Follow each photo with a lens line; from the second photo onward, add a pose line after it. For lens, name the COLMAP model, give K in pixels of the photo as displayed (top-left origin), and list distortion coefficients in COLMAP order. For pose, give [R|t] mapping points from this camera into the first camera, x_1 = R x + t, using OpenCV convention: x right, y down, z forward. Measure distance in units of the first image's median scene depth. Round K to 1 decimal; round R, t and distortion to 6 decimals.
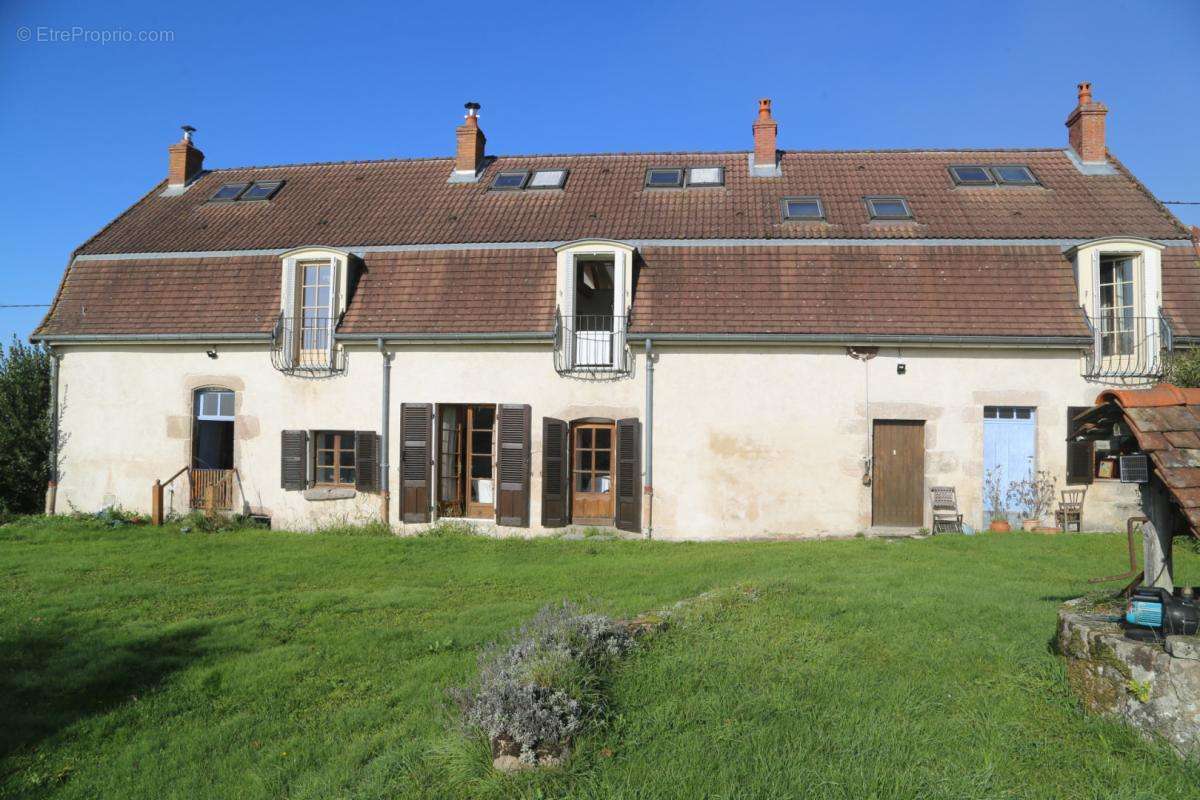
lens RADIAL K [[824.8, 0, 596.8], [0, 824.8, 409.4], [0, 0, 1]] dist [-0.125473, 0.072207]
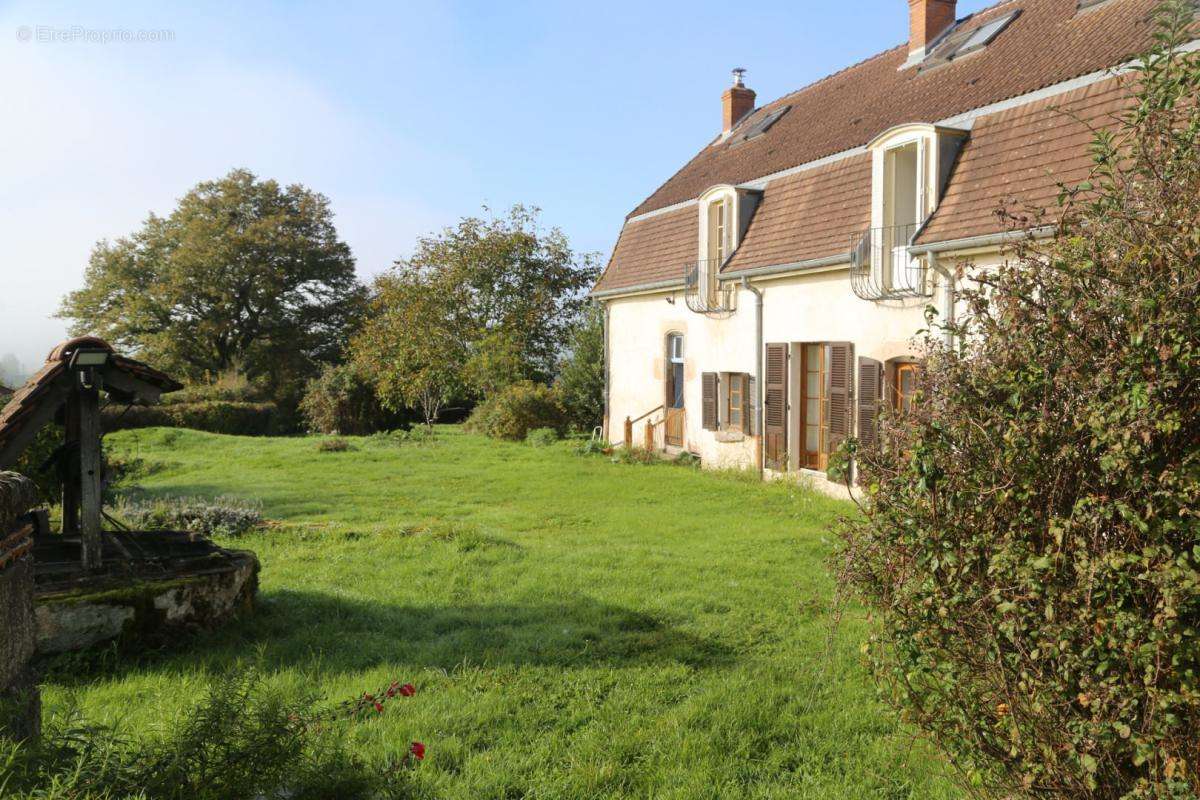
lens RADIAL K [[986.6, 0, 597.6], [0, 986.6, 409.6], [0, 0, 1]] dist [-0.057323, 0.080912]
pose [[0.497419, 0.034368, -0.866829, 0.624478], [0.028805, 0.998010, 0.056098, -0.000589], [0.867032, -0.052874, 0.495439, 0.263865]]
